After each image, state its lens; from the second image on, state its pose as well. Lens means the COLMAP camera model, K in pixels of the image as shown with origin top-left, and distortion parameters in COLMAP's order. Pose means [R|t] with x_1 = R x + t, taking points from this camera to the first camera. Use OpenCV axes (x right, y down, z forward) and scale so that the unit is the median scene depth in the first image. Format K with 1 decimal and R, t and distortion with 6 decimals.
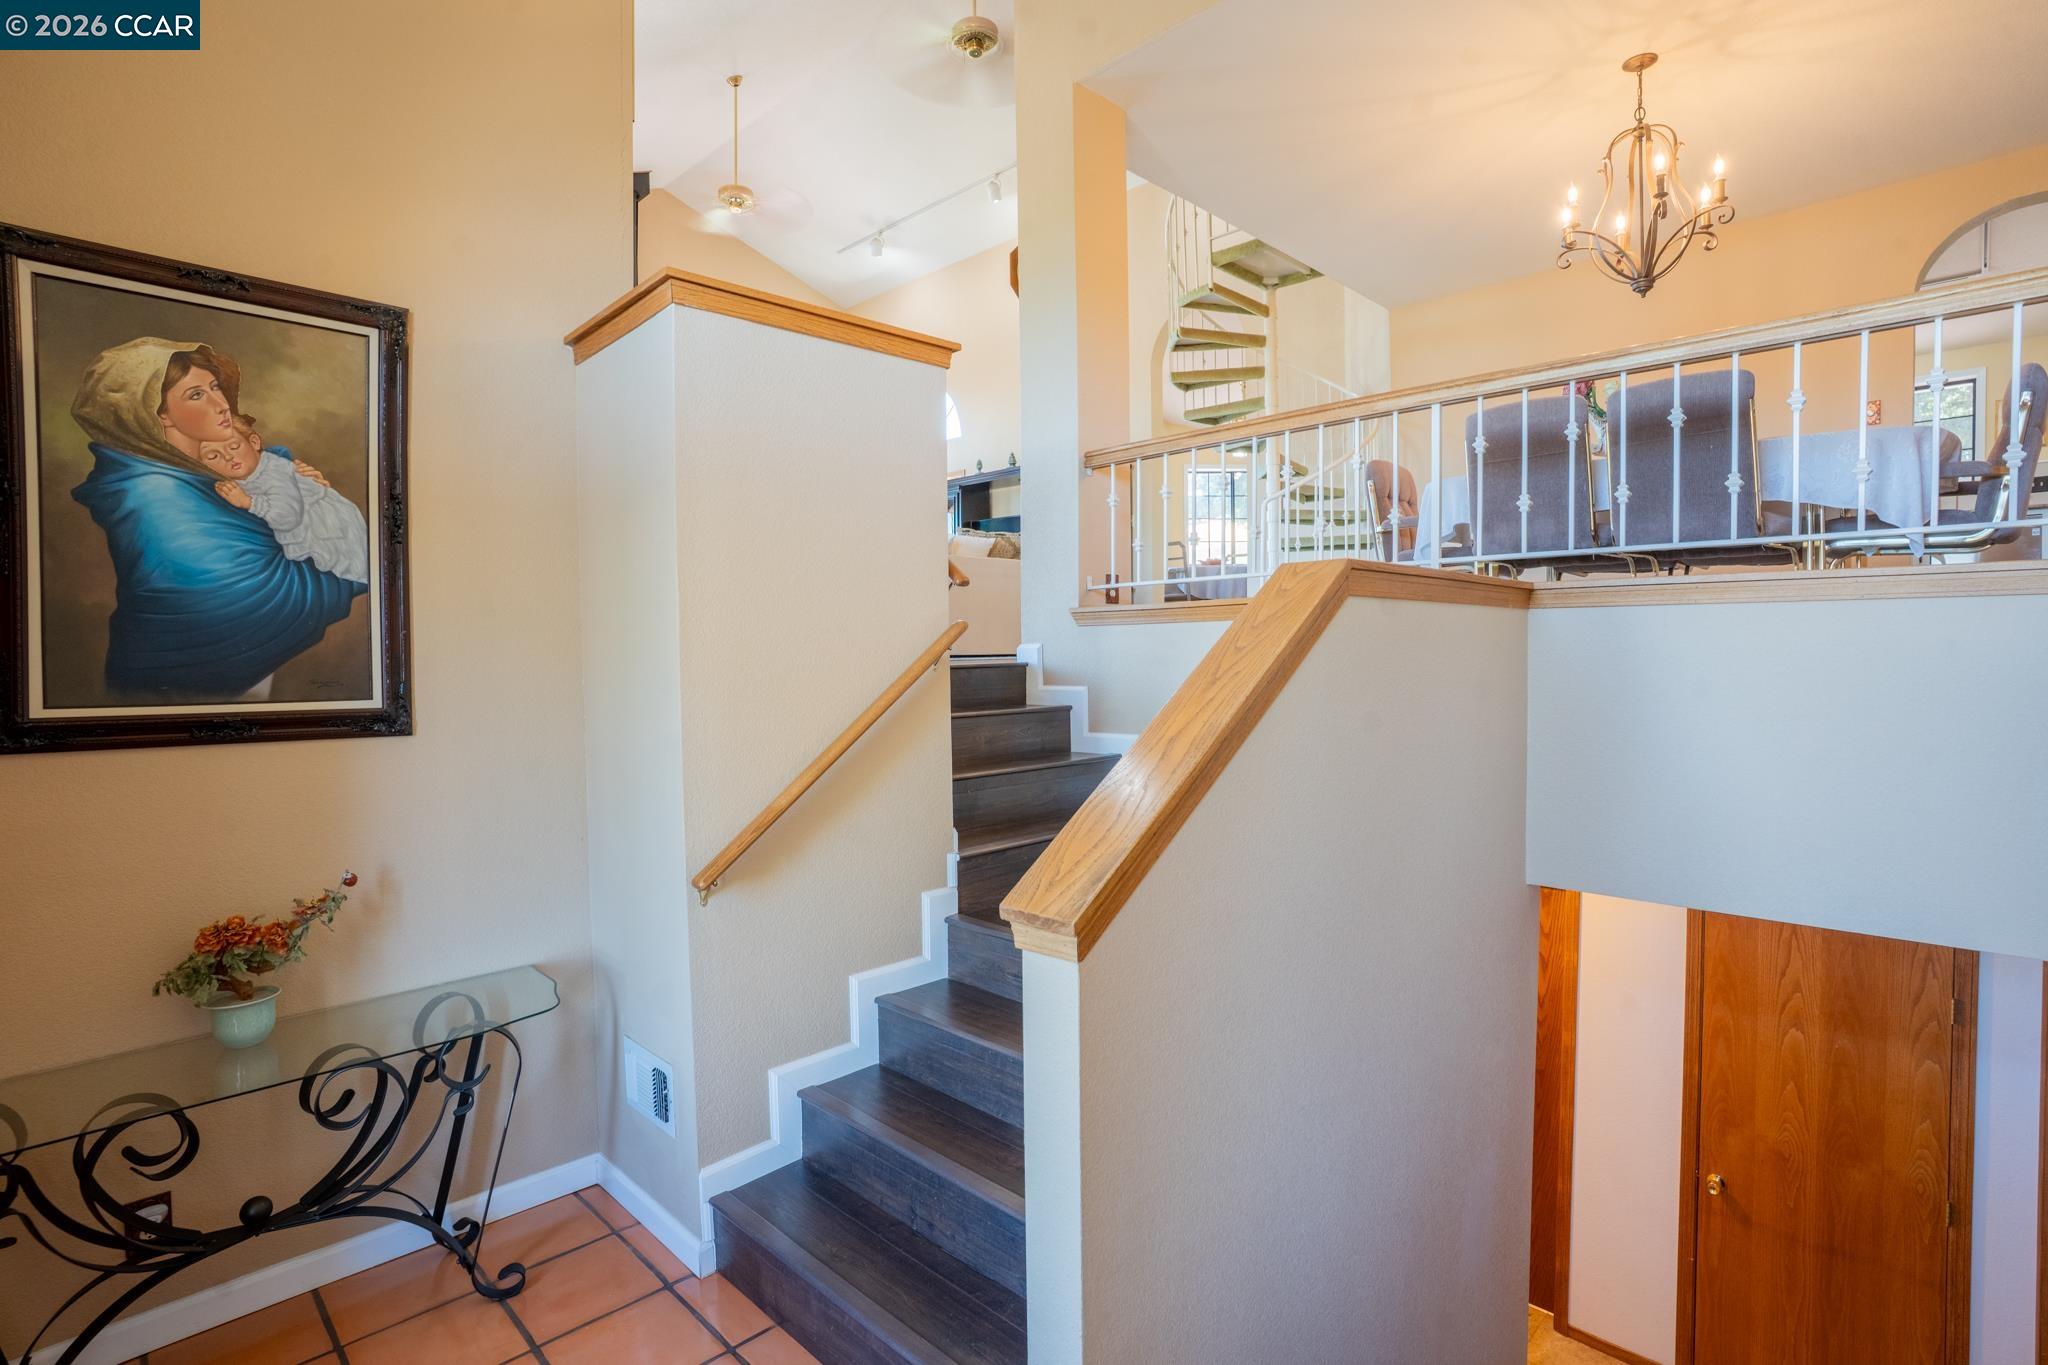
lens RADIAL K [[988.5, 0, 1010.3], [0, 988.5, 686.1], [0, 0, 1]] dist [-0.038401, 0.009251]
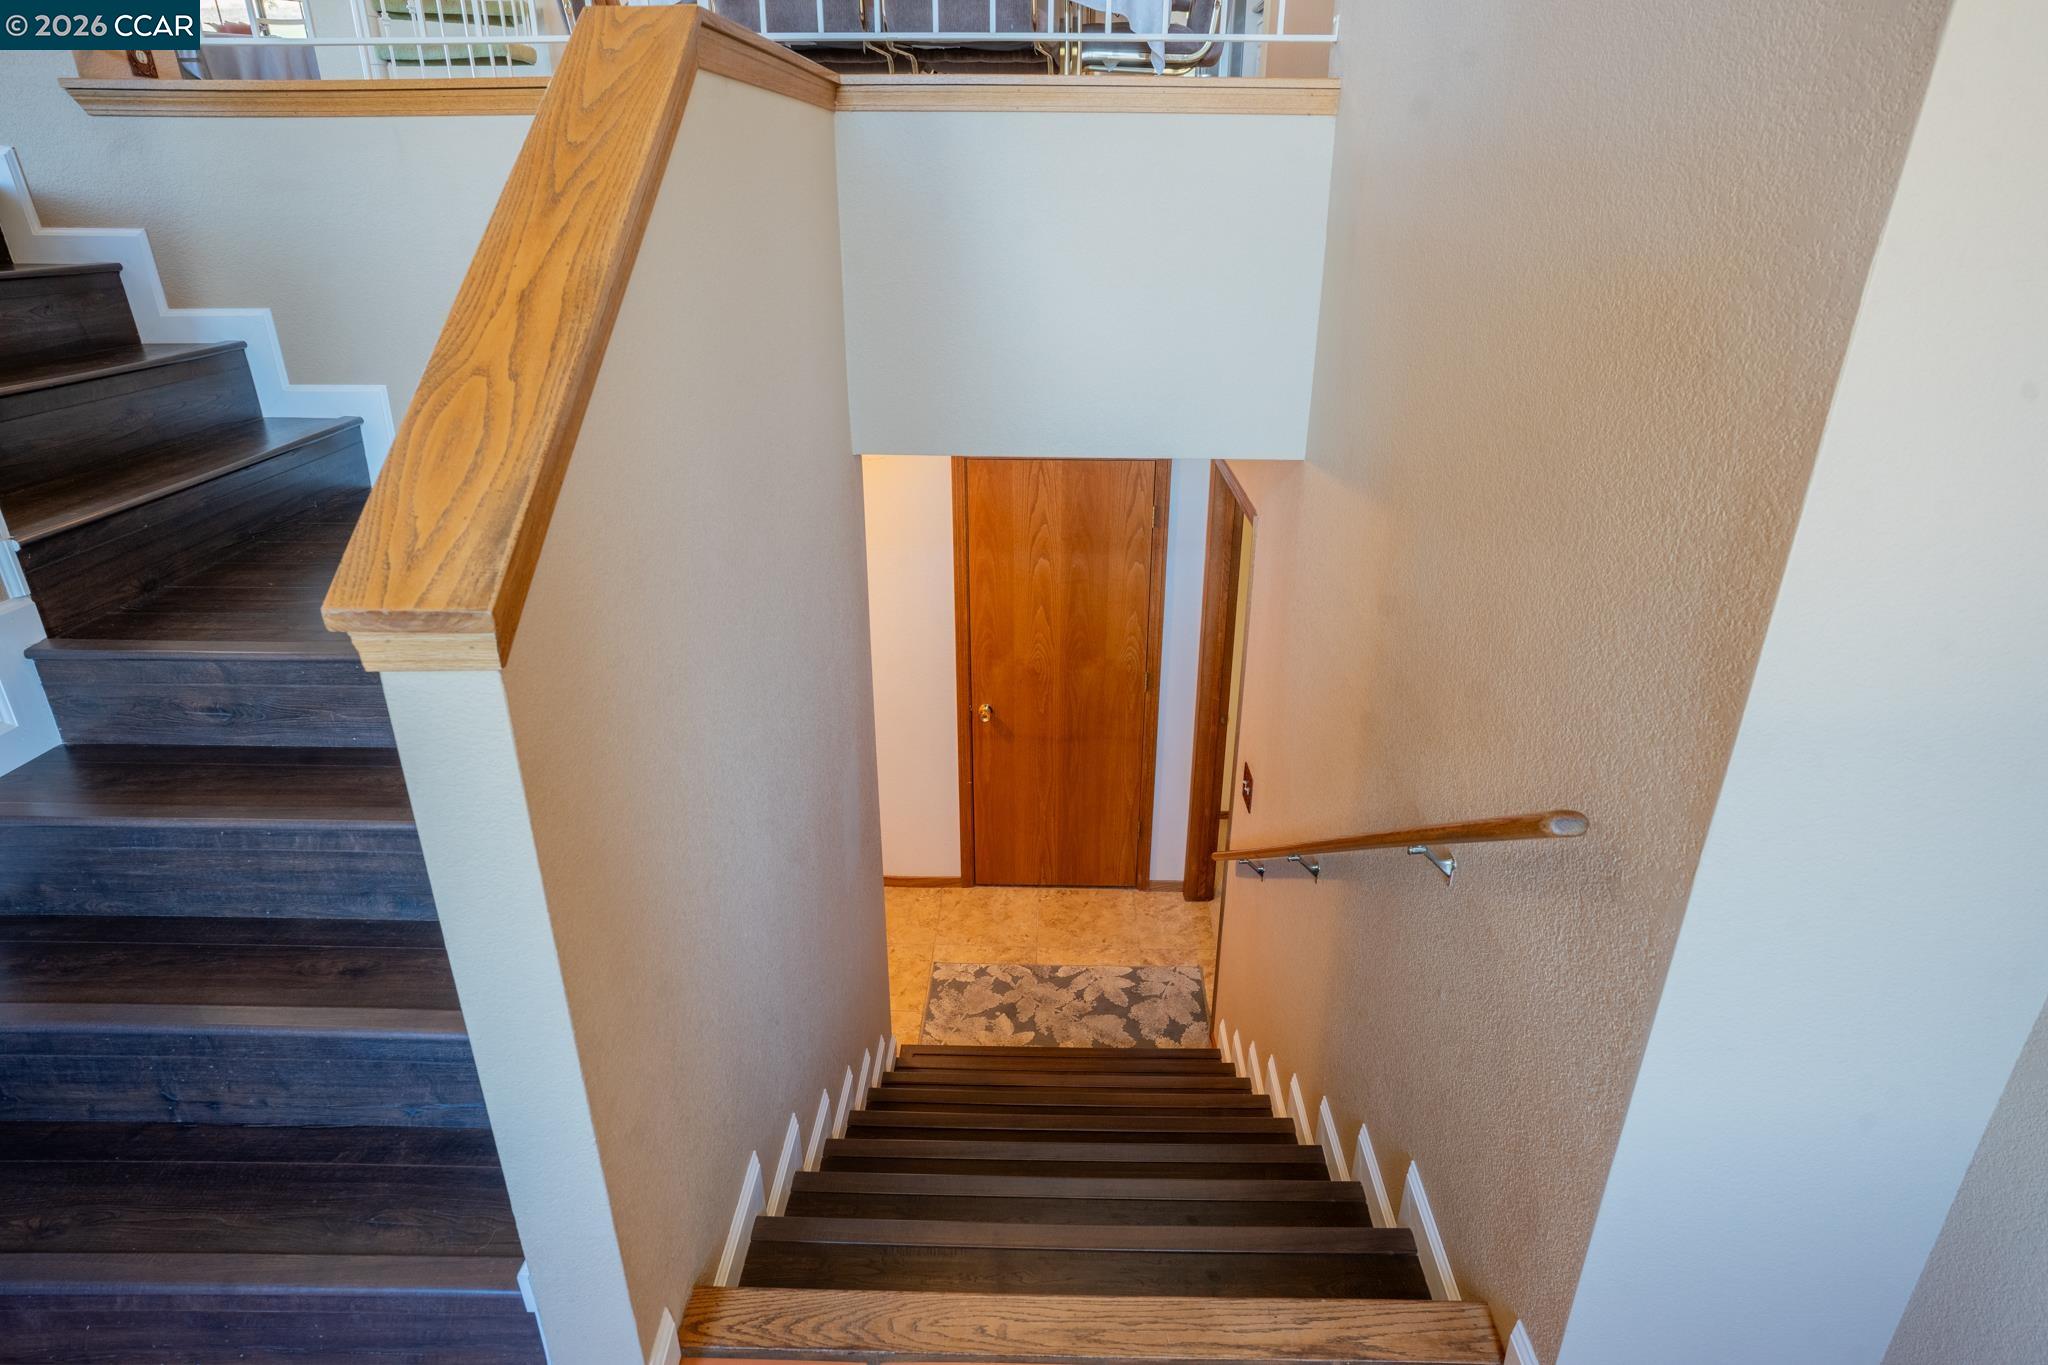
lens RADIAL K [[1173.0, 0, 1033.7], [0, 1173.0, 667.3], [0, 0, 1]] dist [-0.014506, 0.017938]
pose [[0.727200, -0.254844, 0.637366, -0.058139], [0.016315, 0.934683, 0.355109, 0.006647], [-0.686232, -0.247836, 0.683859, 0.090383]]
